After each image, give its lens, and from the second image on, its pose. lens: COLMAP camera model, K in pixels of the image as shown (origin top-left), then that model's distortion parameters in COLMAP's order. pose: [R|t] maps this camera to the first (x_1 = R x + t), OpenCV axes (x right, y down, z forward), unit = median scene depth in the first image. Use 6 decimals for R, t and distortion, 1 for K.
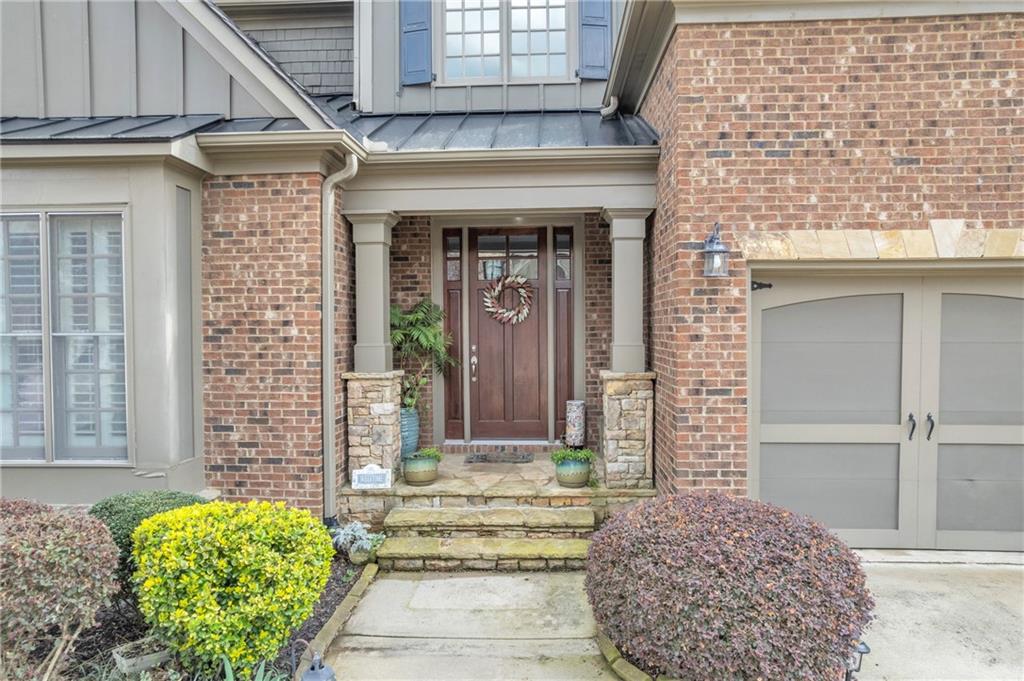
lens RADIAL K [[661.3, 0, 512.0], [0, 661.3, 340.5], [0, 0, 1]] dist [-0.081048, 0.077811]
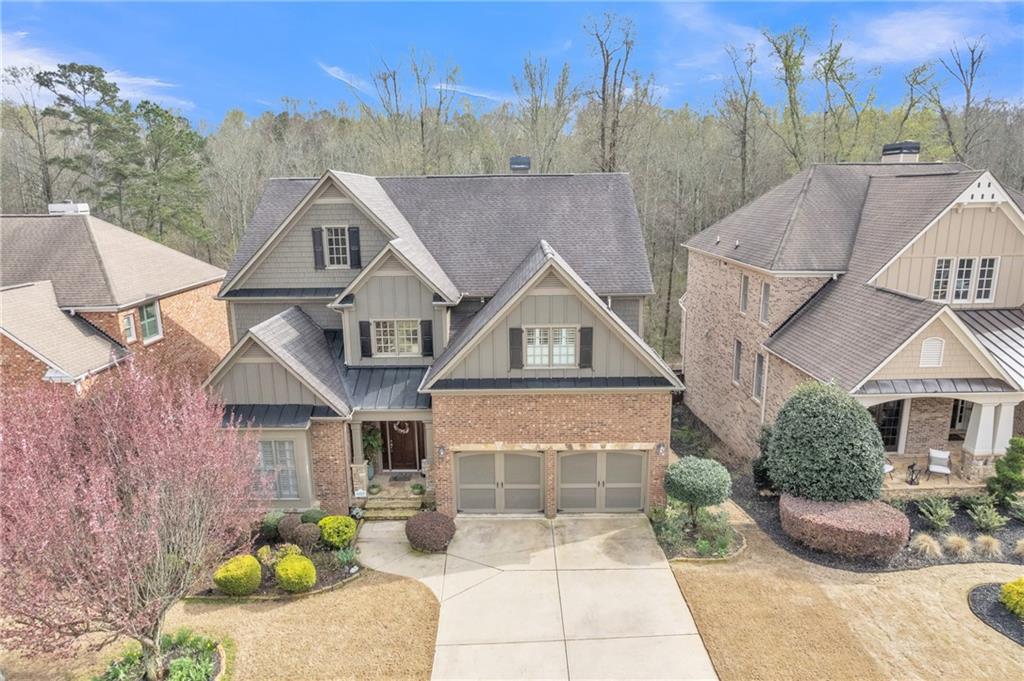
lens RADIAL K [[658.7, 0, 512.0], [0, 658.7, 340.5], [0, 0, 1]] dist [-0.067647, 0.050841]
pose [[0.998717, -0.018131, 0.047291, 0.495308], [0.008234, 0.979431, 0.201611, -1.433264], [-0.049973, -0.200963, 0.978323, -2.558991]]
